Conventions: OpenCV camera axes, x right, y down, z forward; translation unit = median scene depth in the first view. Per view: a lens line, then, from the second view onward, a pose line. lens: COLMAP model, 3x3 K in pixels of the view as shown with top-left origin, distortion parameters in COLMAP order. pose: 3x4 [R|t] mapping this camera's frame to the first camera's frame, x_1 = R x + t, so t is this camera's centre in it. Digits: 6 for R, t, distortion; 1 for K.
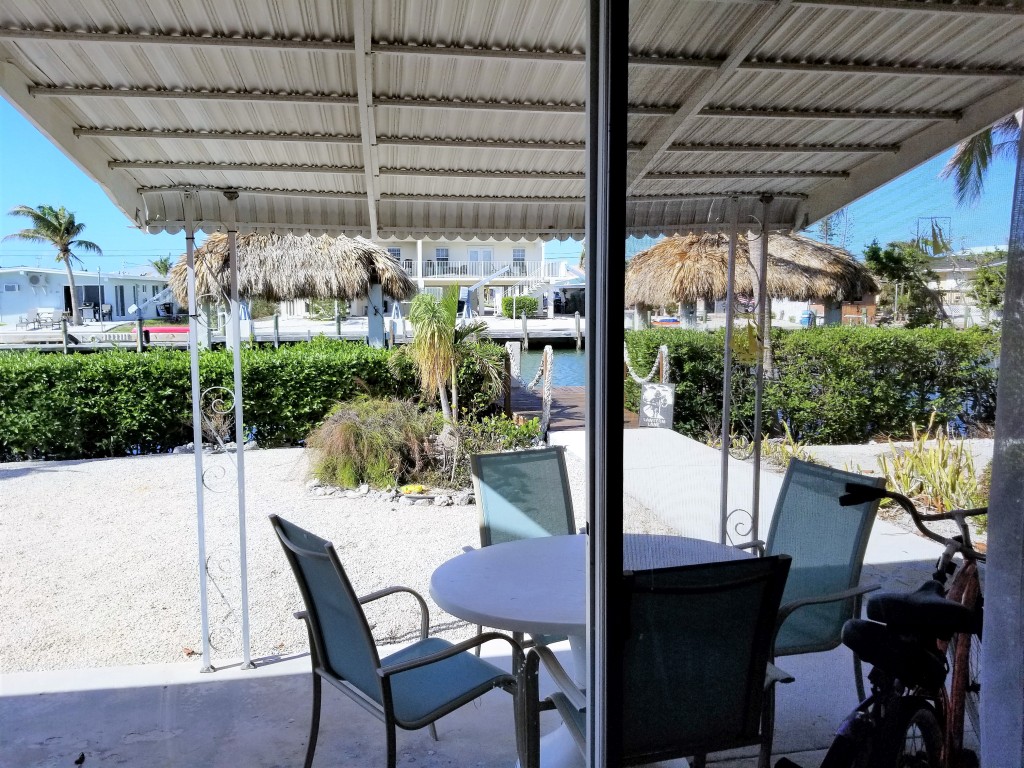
lens RADIAL K [[803.7, 0, 512.0], [0, 803.7, 384.0], [0, 0, 1]] dist [0.092723, -0.155298]
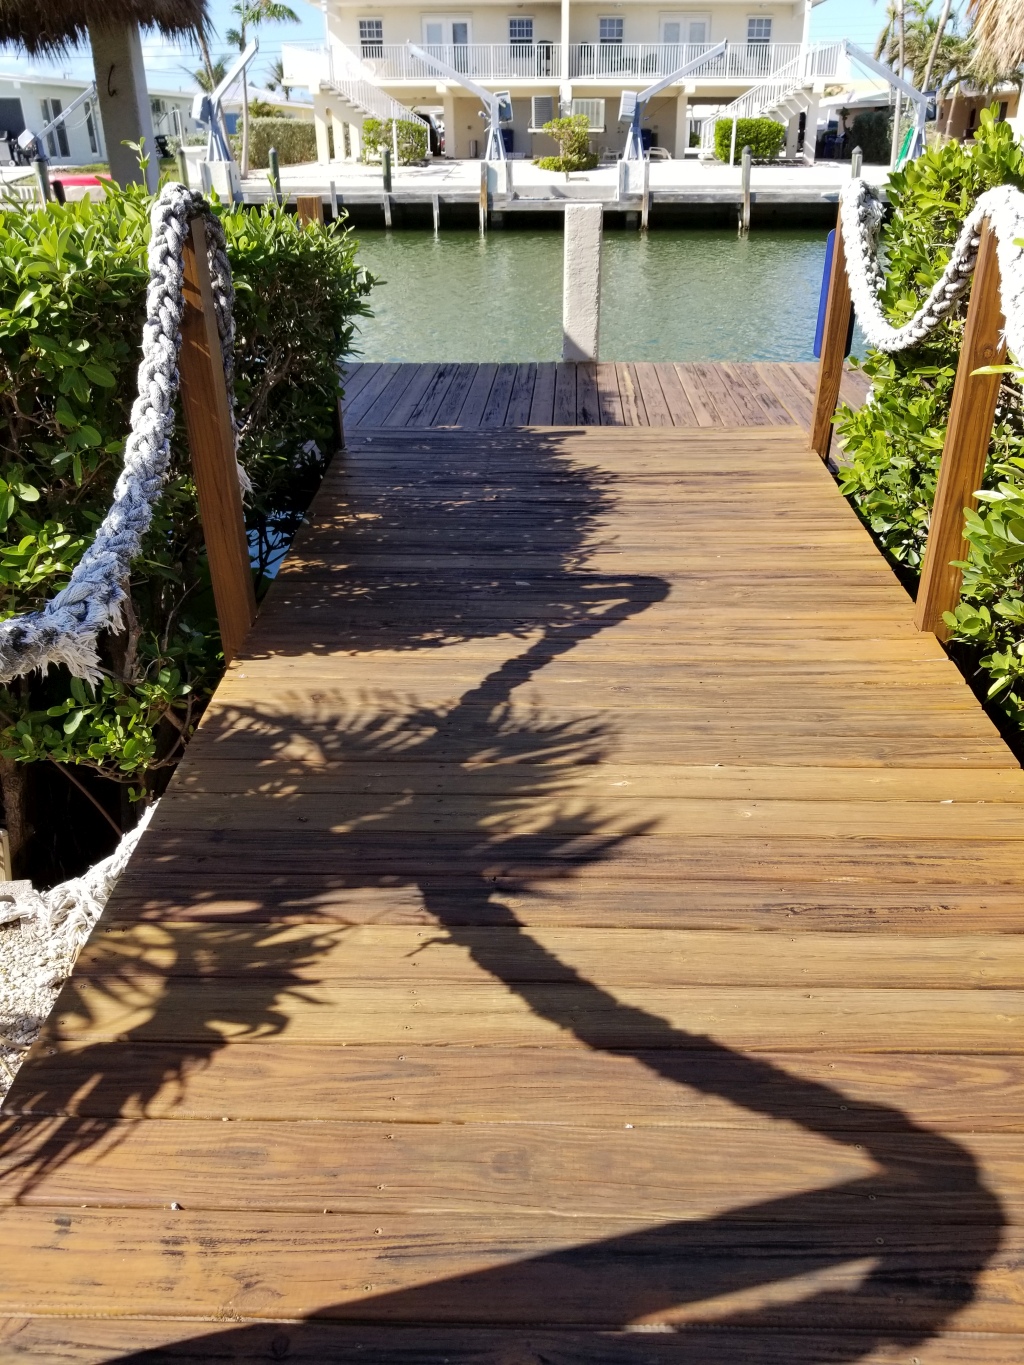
lens RADIAL K [[1071.4, 0, 512.0], [0, 1071.4, 682.5], [0, 0, 1]] dist [0.092723, -0.155298]
pose [[0.978907, 0.095865, -0.180420, 0.021455], [-0.025425, 0.933377, 0.357996, -0.013685], [0.202719, -0.345857, 0.916127, 0.184088]]
